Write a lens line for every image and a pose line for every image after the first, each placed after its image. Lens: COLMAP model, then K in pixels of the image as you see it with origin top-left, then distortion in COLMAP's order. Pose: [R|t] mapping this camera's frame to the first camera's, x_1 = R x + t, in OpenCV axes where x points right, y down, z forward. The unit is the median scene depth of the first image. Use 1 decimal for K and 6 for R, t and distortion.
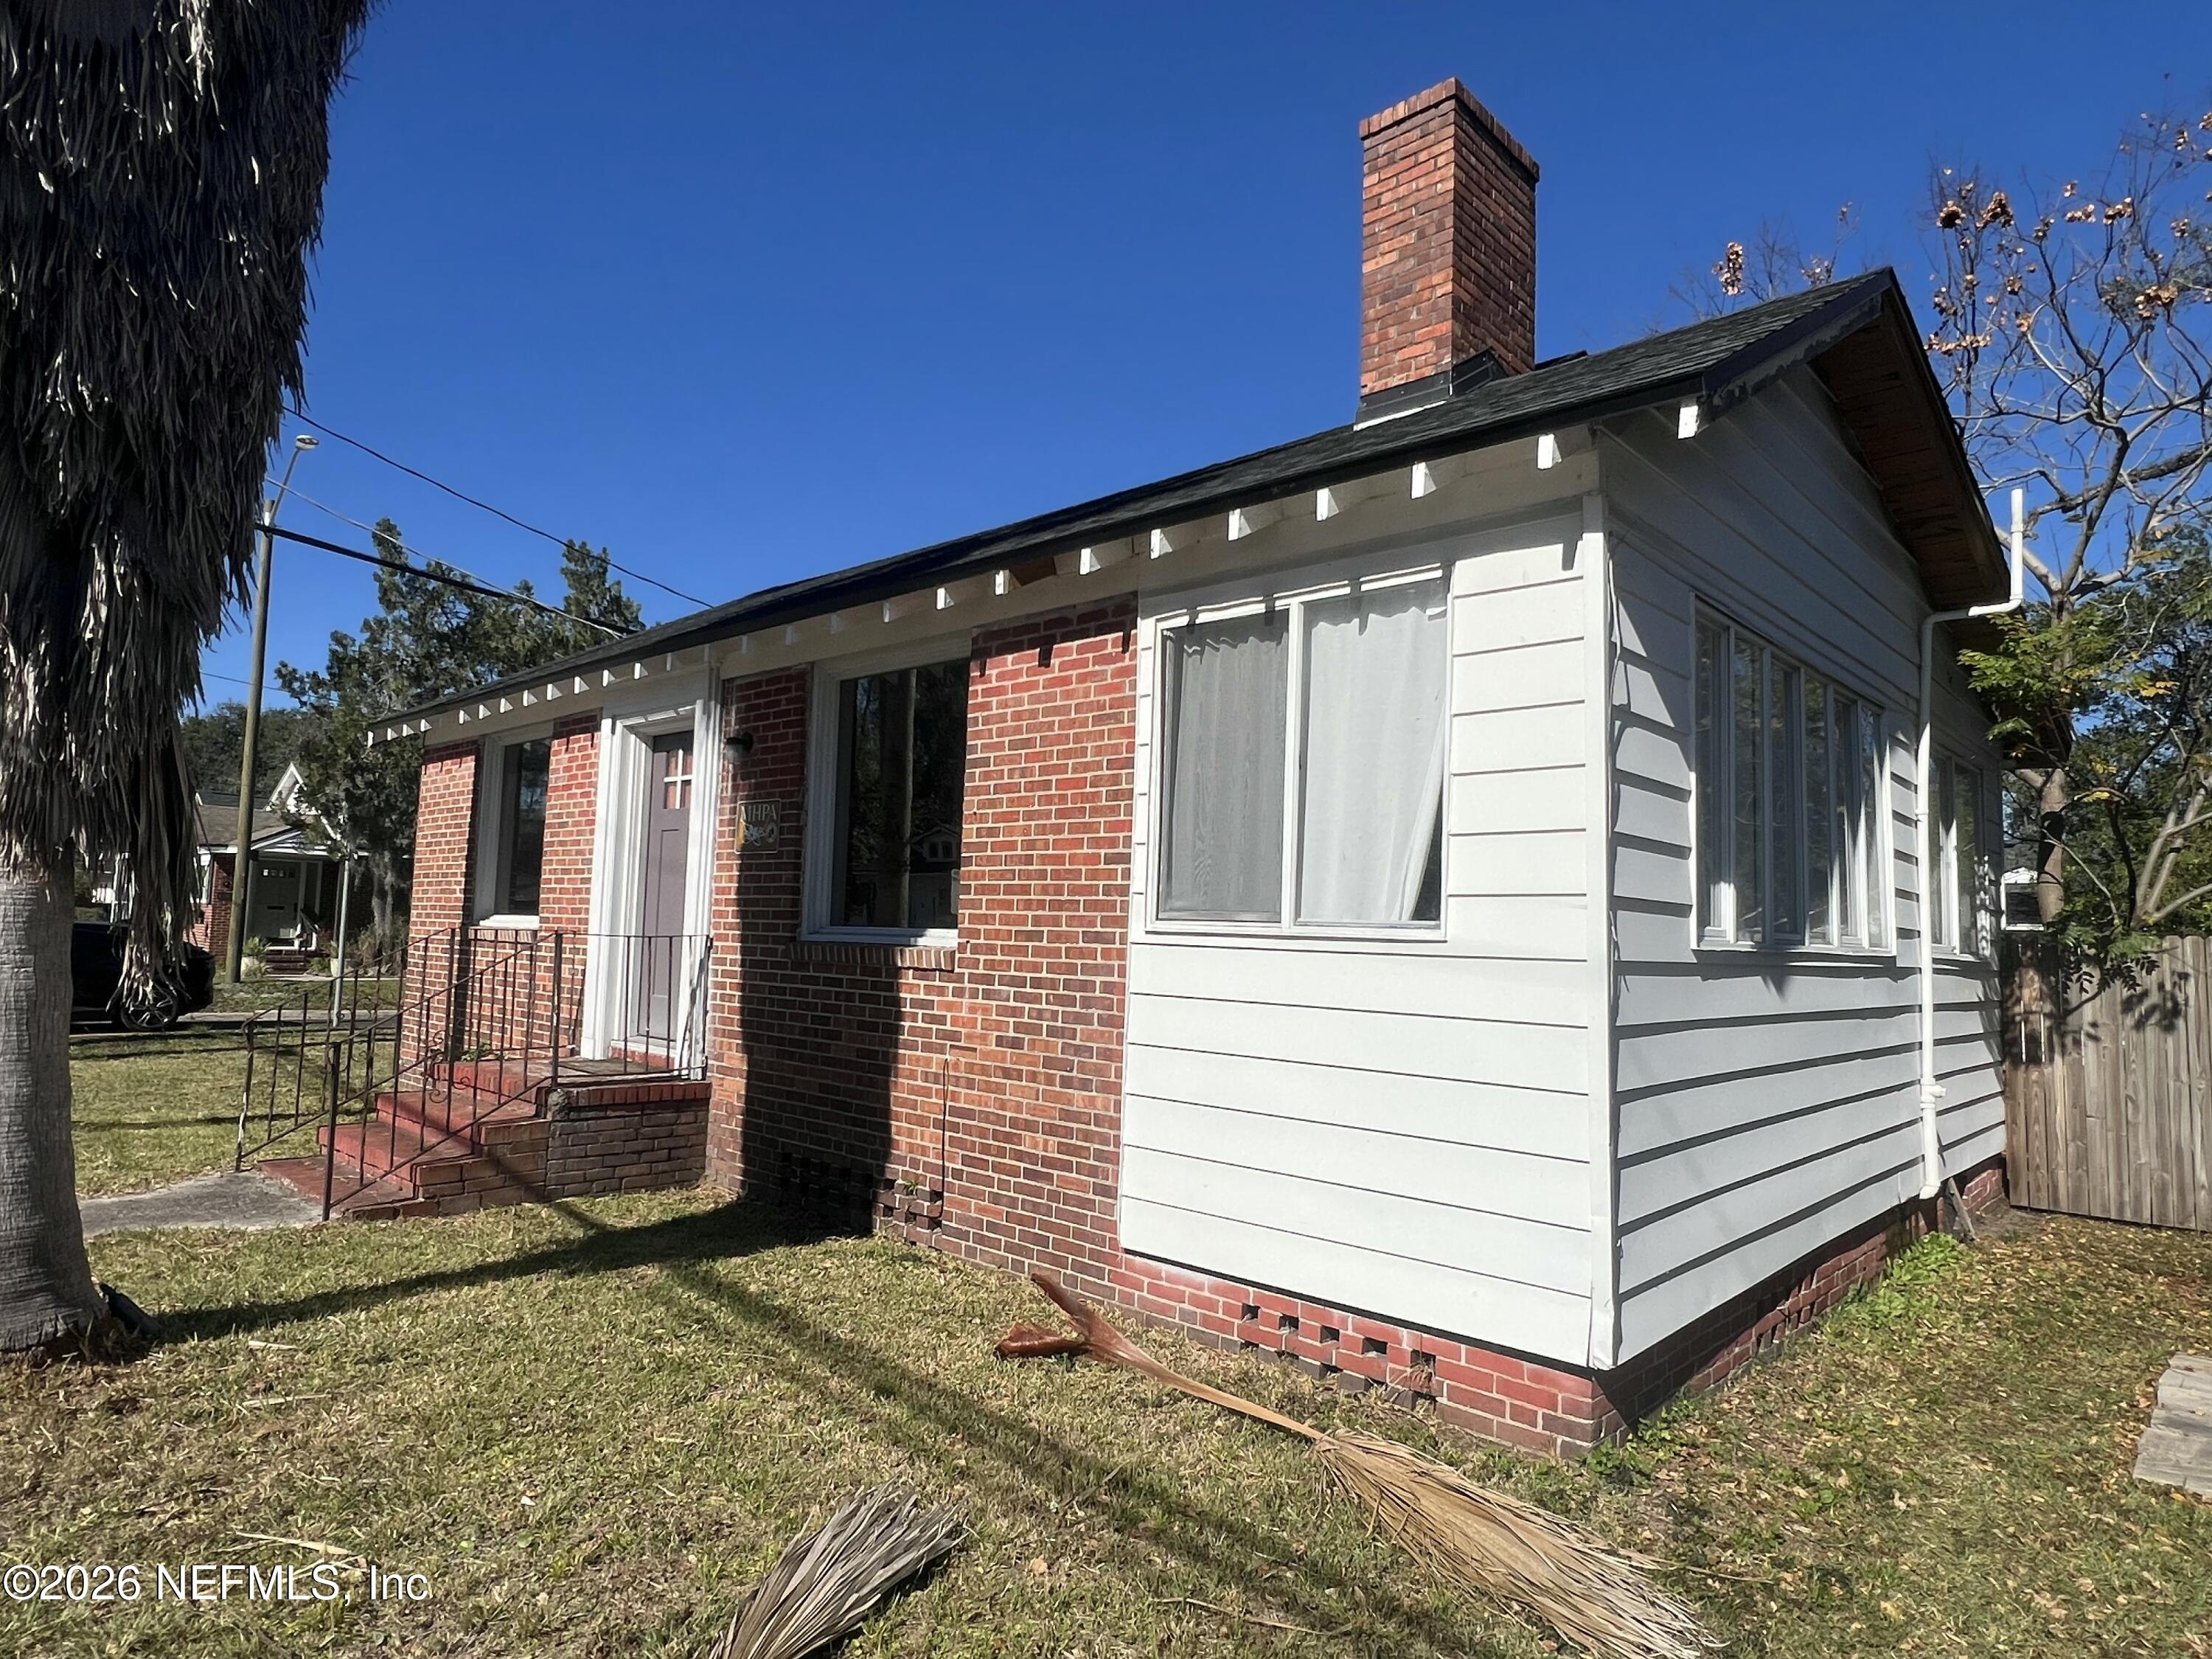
lens RADIAL K [[1278.0, 0, 1099.1], [0, 1278.0, 839.8], [0, 0, 1]] dist [0.000007, -0.000682]
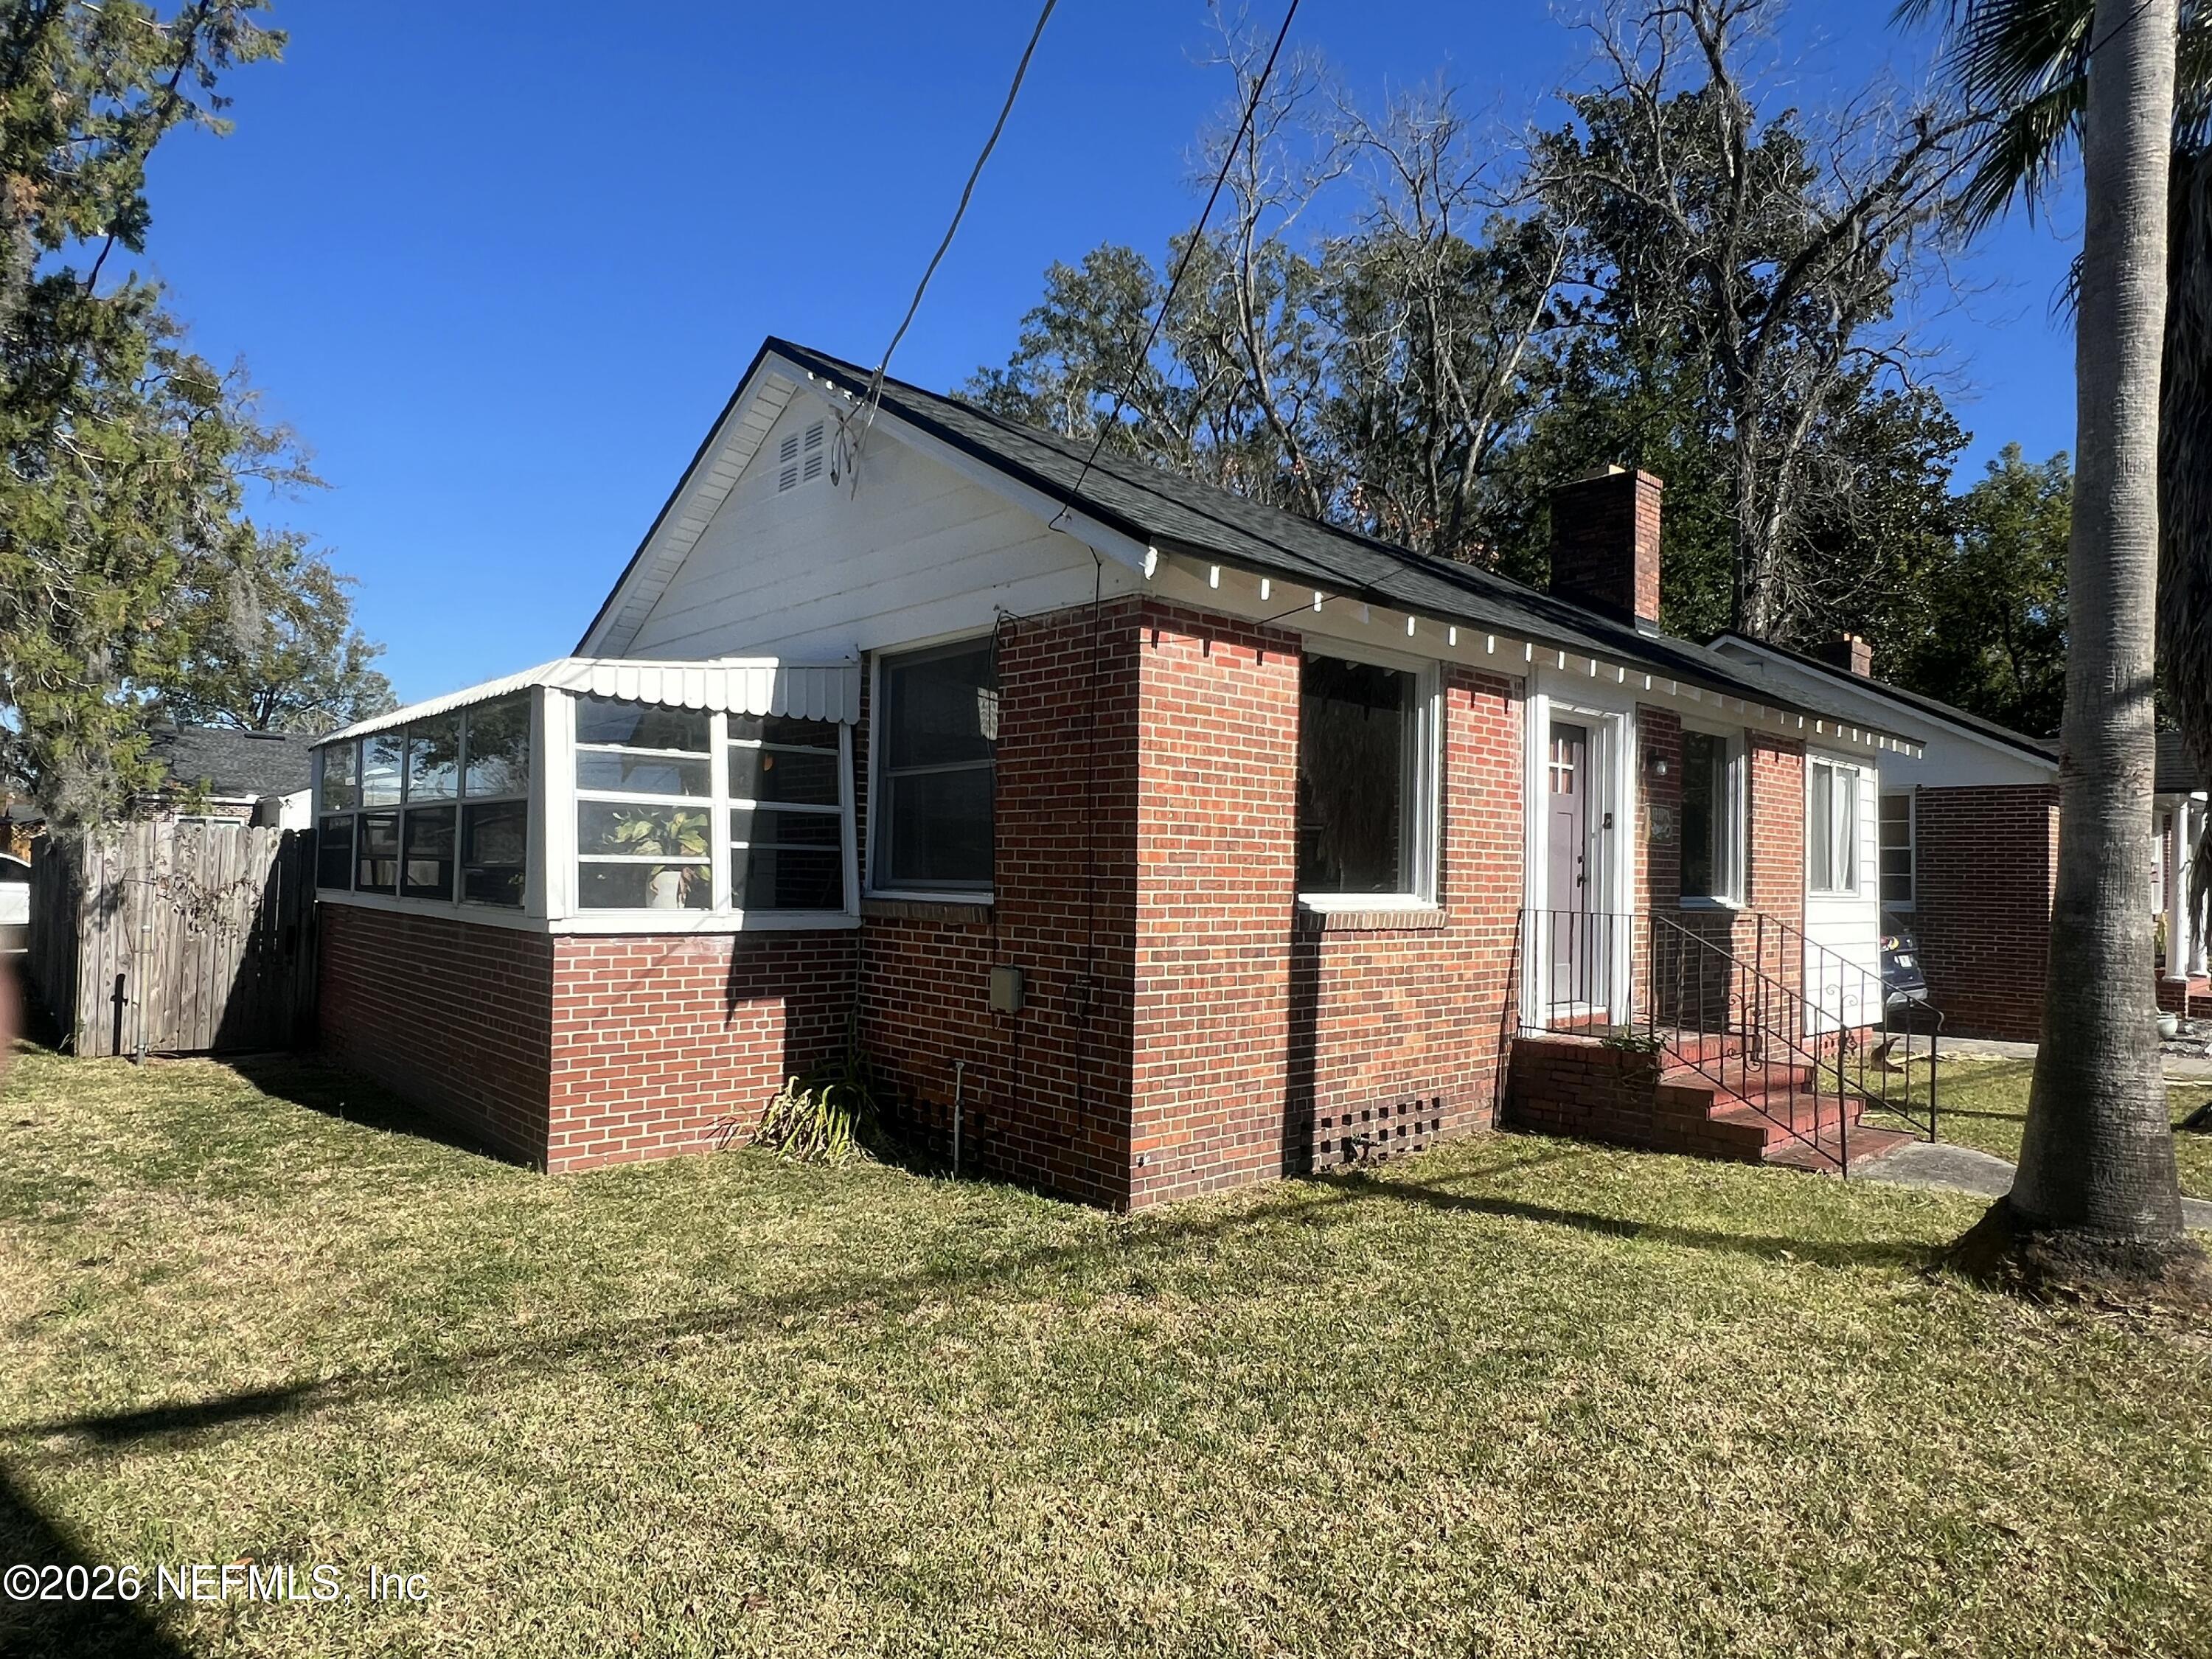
lens RADIAL K [[1278.0, 0, 1111.1], [0, 1278.0, 826.9], [0, 0, 1]] dist [0.000007, -0.000682]
pose [[0.078255, 0.005016, 0.996921, -2.046524], [-0.091962, 0.995760, 0.002208, 0.051989], [-0.992683, -0.091851, 0.078384, 1.824848]]
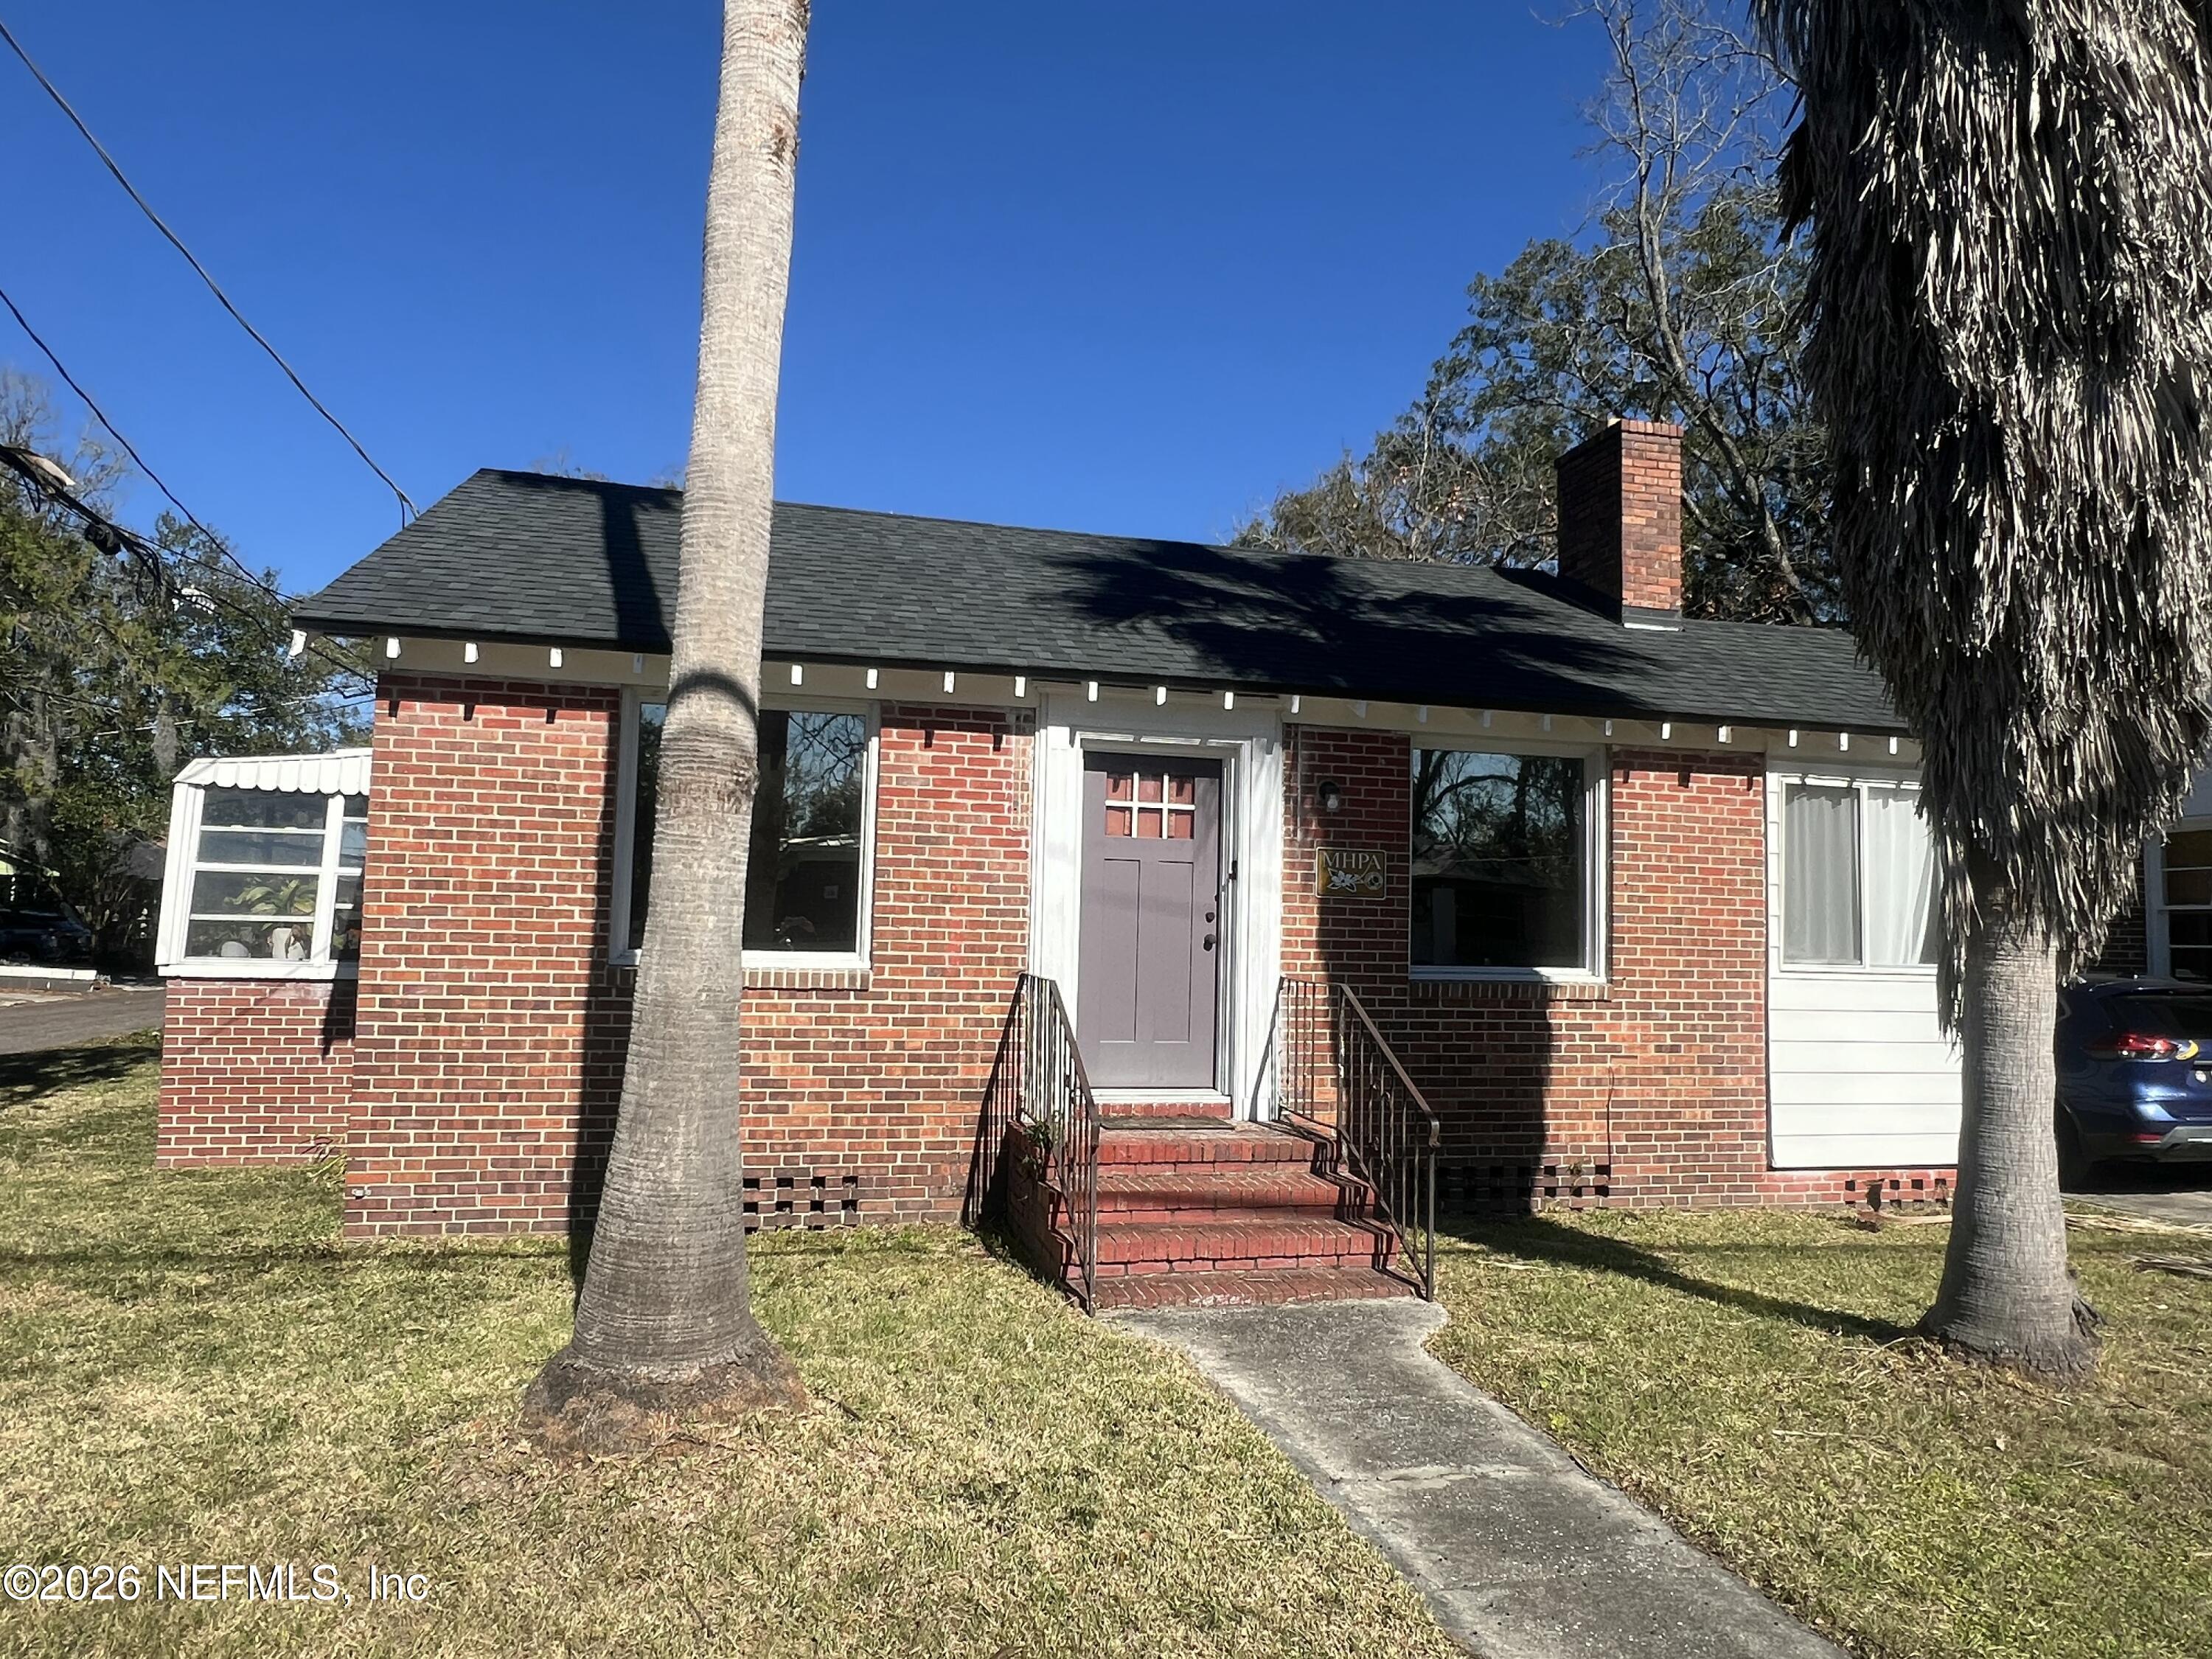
lens RADIAL K [[1357.3, 0, 1119.3], [0, 1357.3, 841.6], [0, 0, 1]] dist [0.002541, 0.001785]
pose [[0.549641, 0.039441, 0.834470, -1.646334], [-0.068494, 0.997649, -0.002039, -0.026746], [-0.832589, -0.056035, 0.551050, 0.673001]]
